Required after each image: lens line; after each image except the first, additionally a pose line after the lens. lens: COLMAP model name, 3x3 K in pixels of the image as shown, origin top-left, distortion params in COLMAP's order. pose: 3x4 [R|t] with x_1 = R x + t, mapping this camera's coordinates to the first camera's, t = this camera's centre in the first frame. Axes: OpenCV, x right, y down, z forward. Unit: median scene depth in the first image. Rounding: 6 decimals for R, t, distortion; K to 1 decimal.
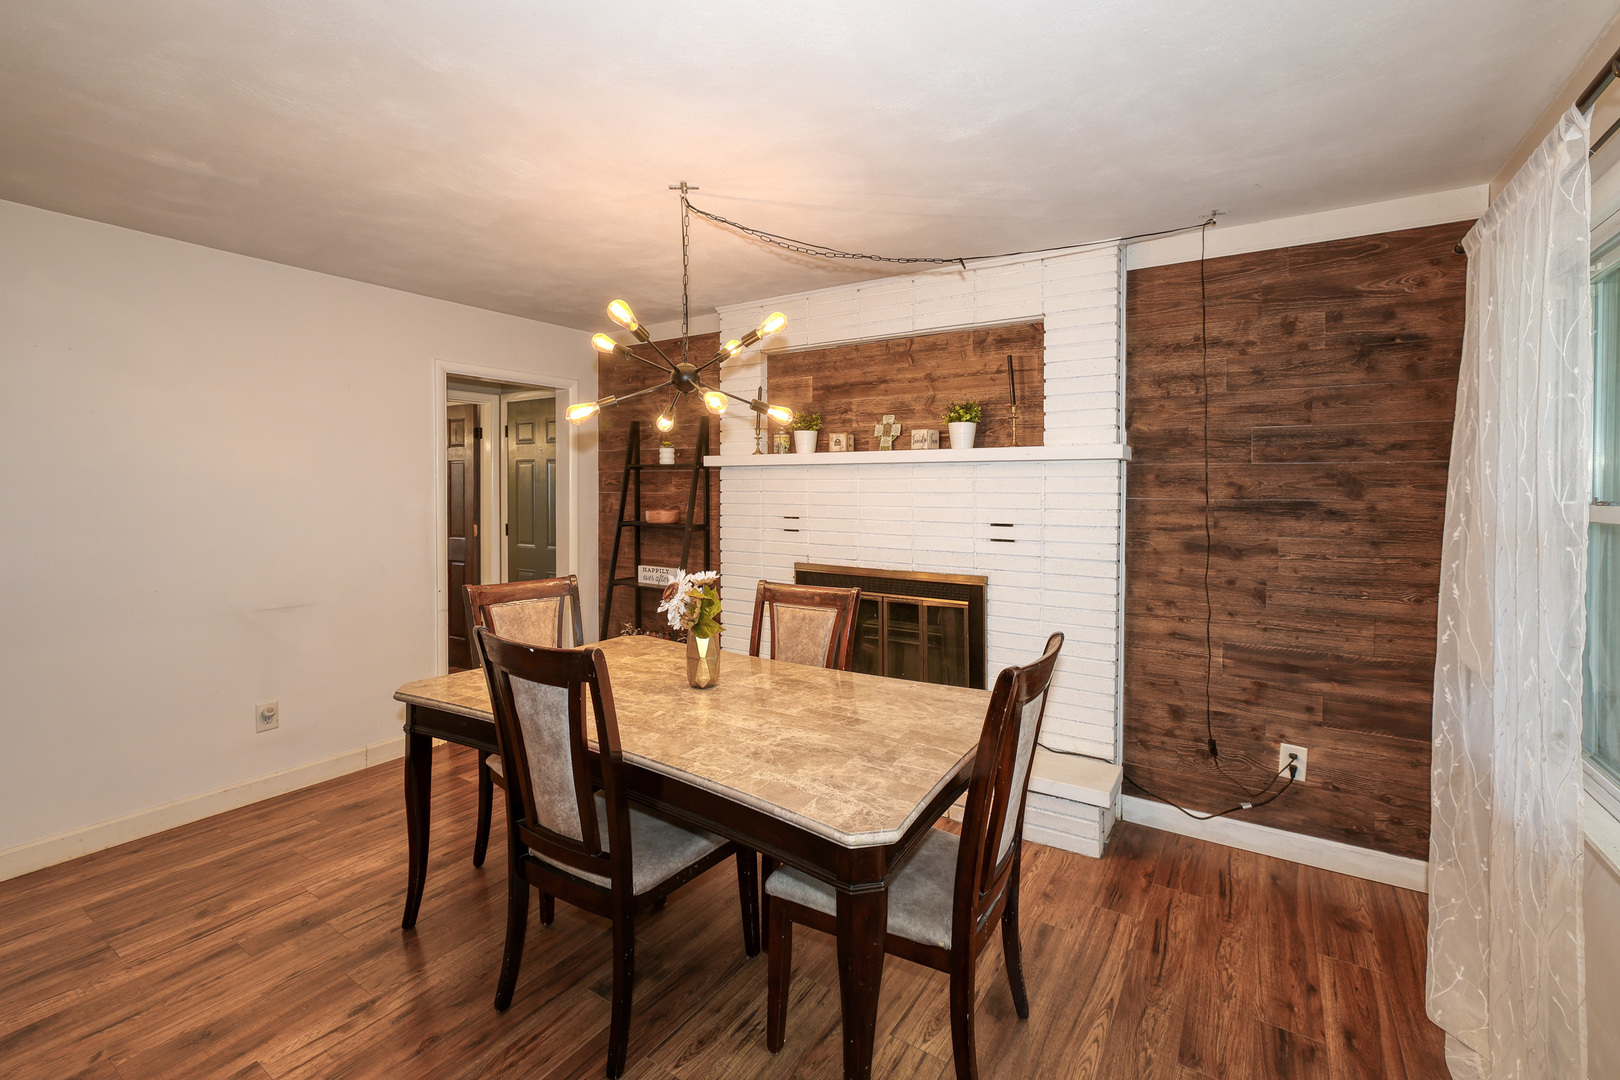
lens RADIAL K [[684.9, 0, 826.2], [0, 684.9, 480.1], [0, 0, 1]] dist [0.002426, -0.000231]
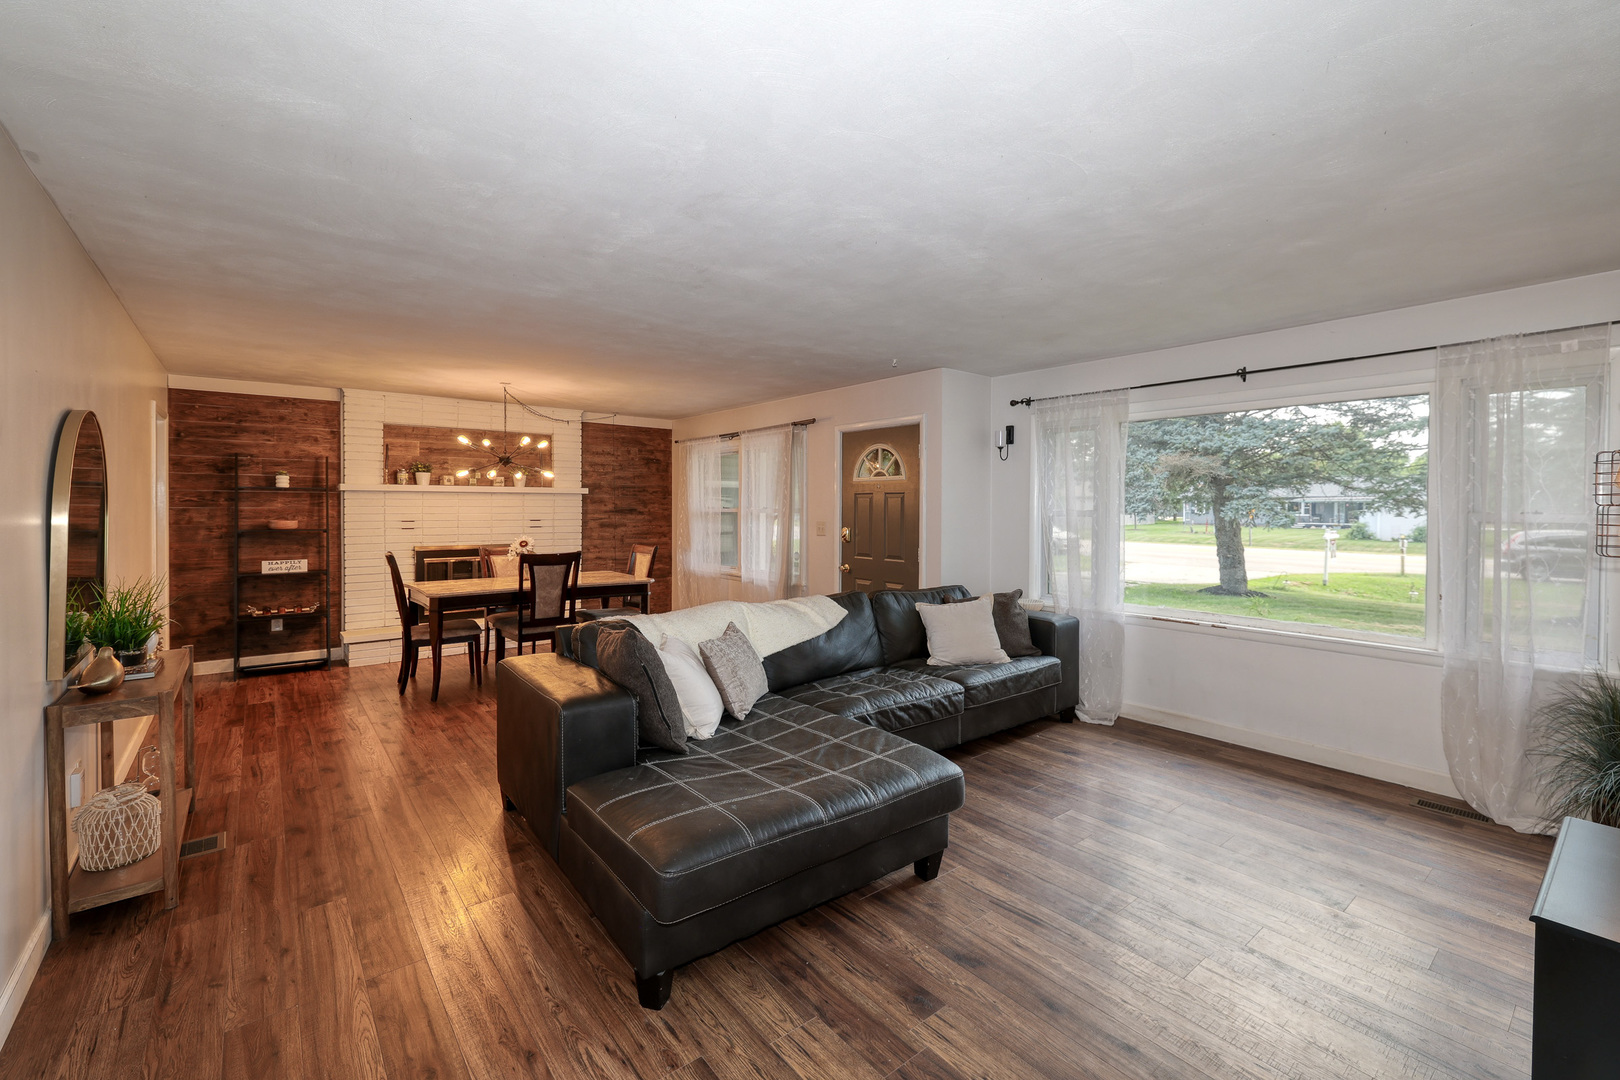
lens RADIAL K [[684.9, 0, 815.6], [0, 684.9, 511.7], [0, 0, 1]] dist [0.002426, -0.000231]
pose [[0.311500, 0.005120, 0.950233, -1.813838], [0.008691, 0.999928, -0.008236, 0.070454], [-0.950207, 0.010824, 0.311433, -0.681475]]
